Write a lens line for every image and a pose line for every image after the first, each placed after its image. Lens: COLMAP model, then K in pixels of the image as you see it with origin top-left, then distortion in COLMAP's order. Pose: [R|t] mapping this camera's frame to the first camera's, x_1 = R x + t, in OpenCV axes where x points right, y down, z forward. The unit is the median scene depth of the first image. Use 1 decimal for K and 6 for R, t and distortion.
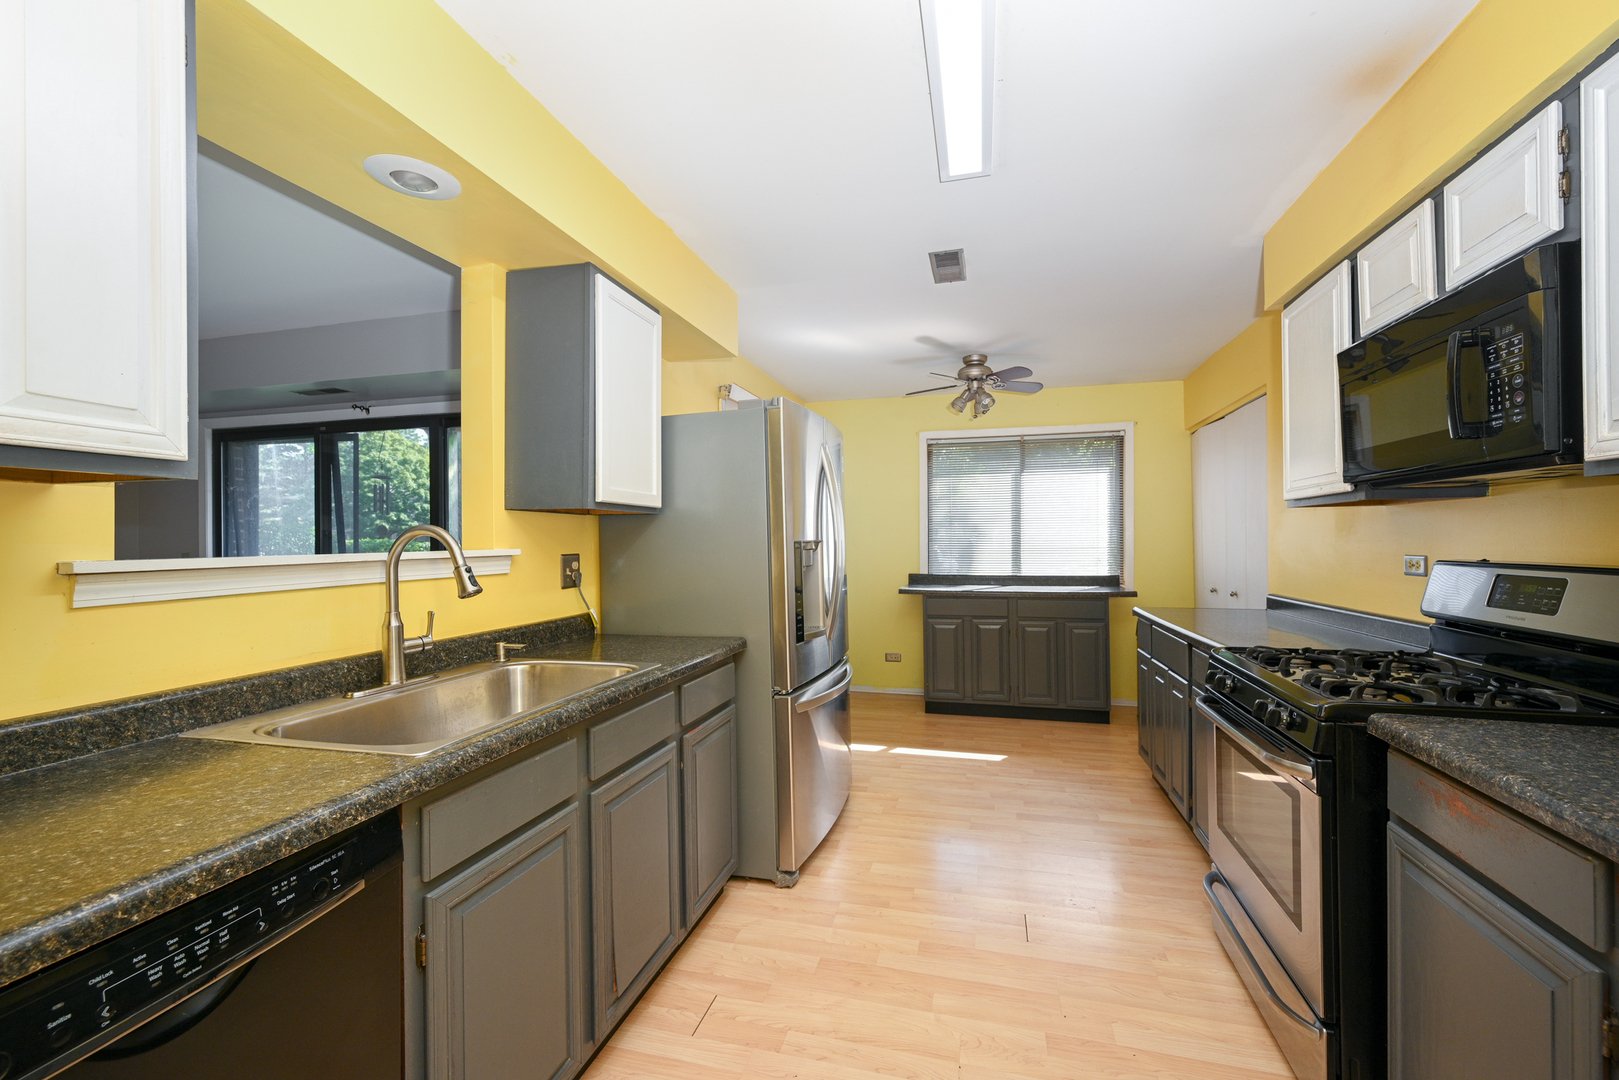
lens RADIAL K [[646.8, 0, 809.5], [0, 646.8, 540.0], [0, 0, 1]] dist [0.000447, 0.000048]
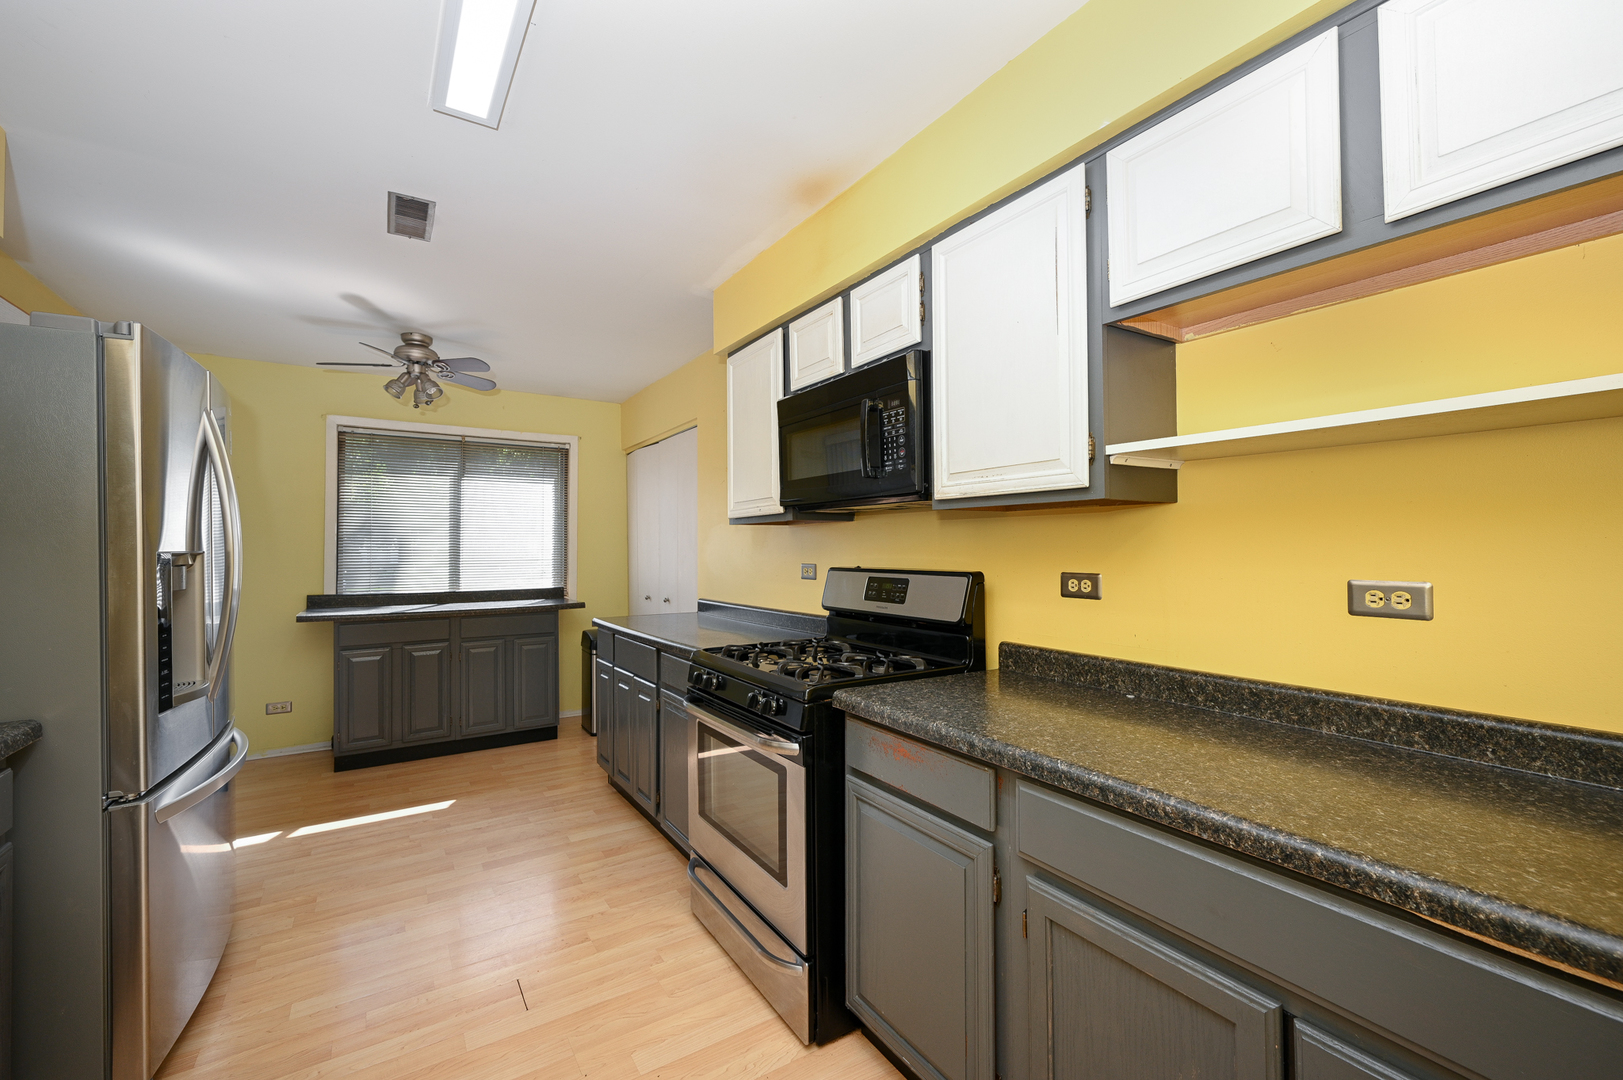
lens RADIAL K [[662.7, 0, 781.4], [0, 662.7, 537.9], [0, 0, 1]] dist [0.001489, 0.000124]
pose [[0.688497, 0.016533, 0.725051, -0.058629], [-0.001218, 0.999765, -0.021641, 0.000083], [-0.725238, 0.014017, 0.688355, 0.081159]]
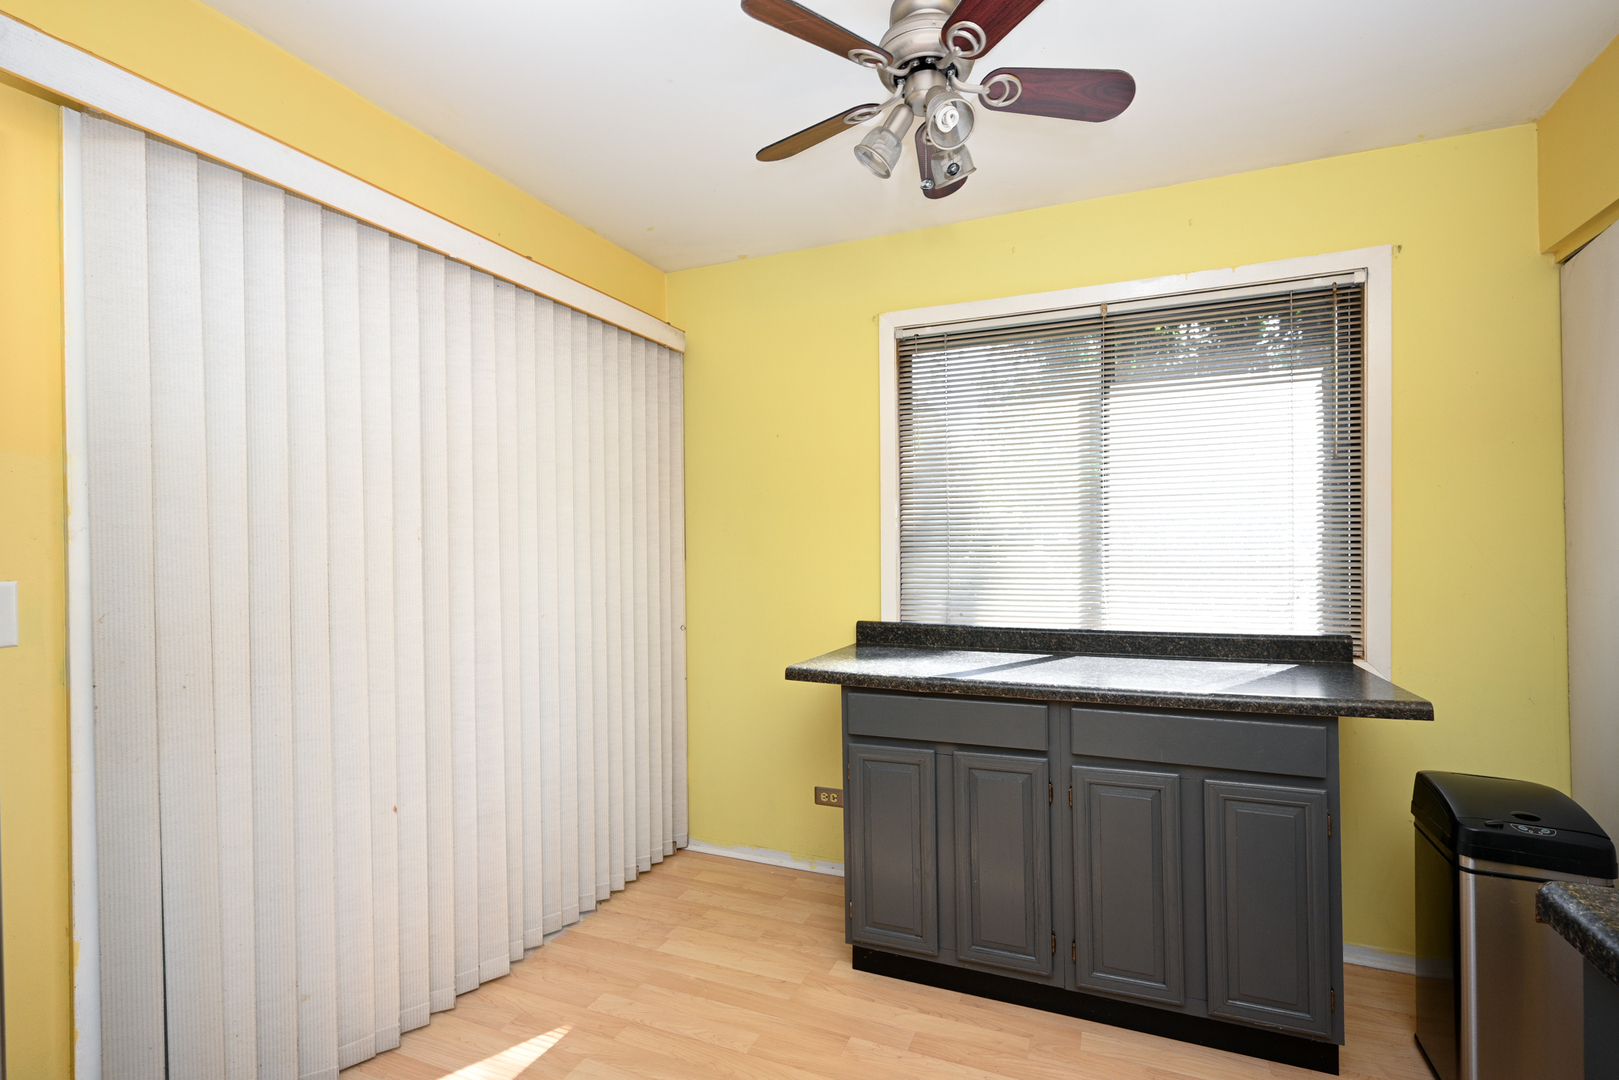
lens RADIAL K [[705.0, 0, 862.1], [0, 705.0, 541.0], [0, 0, 1]] dist [-0.000018, -0.000017]
pose [[0.994679, -0.004094, -0.102945, 0.384271], [0.003968, 0.999991, -0.001432, -0.007638], [0.102950, 0.001016, 0.994686, 0.921433]]
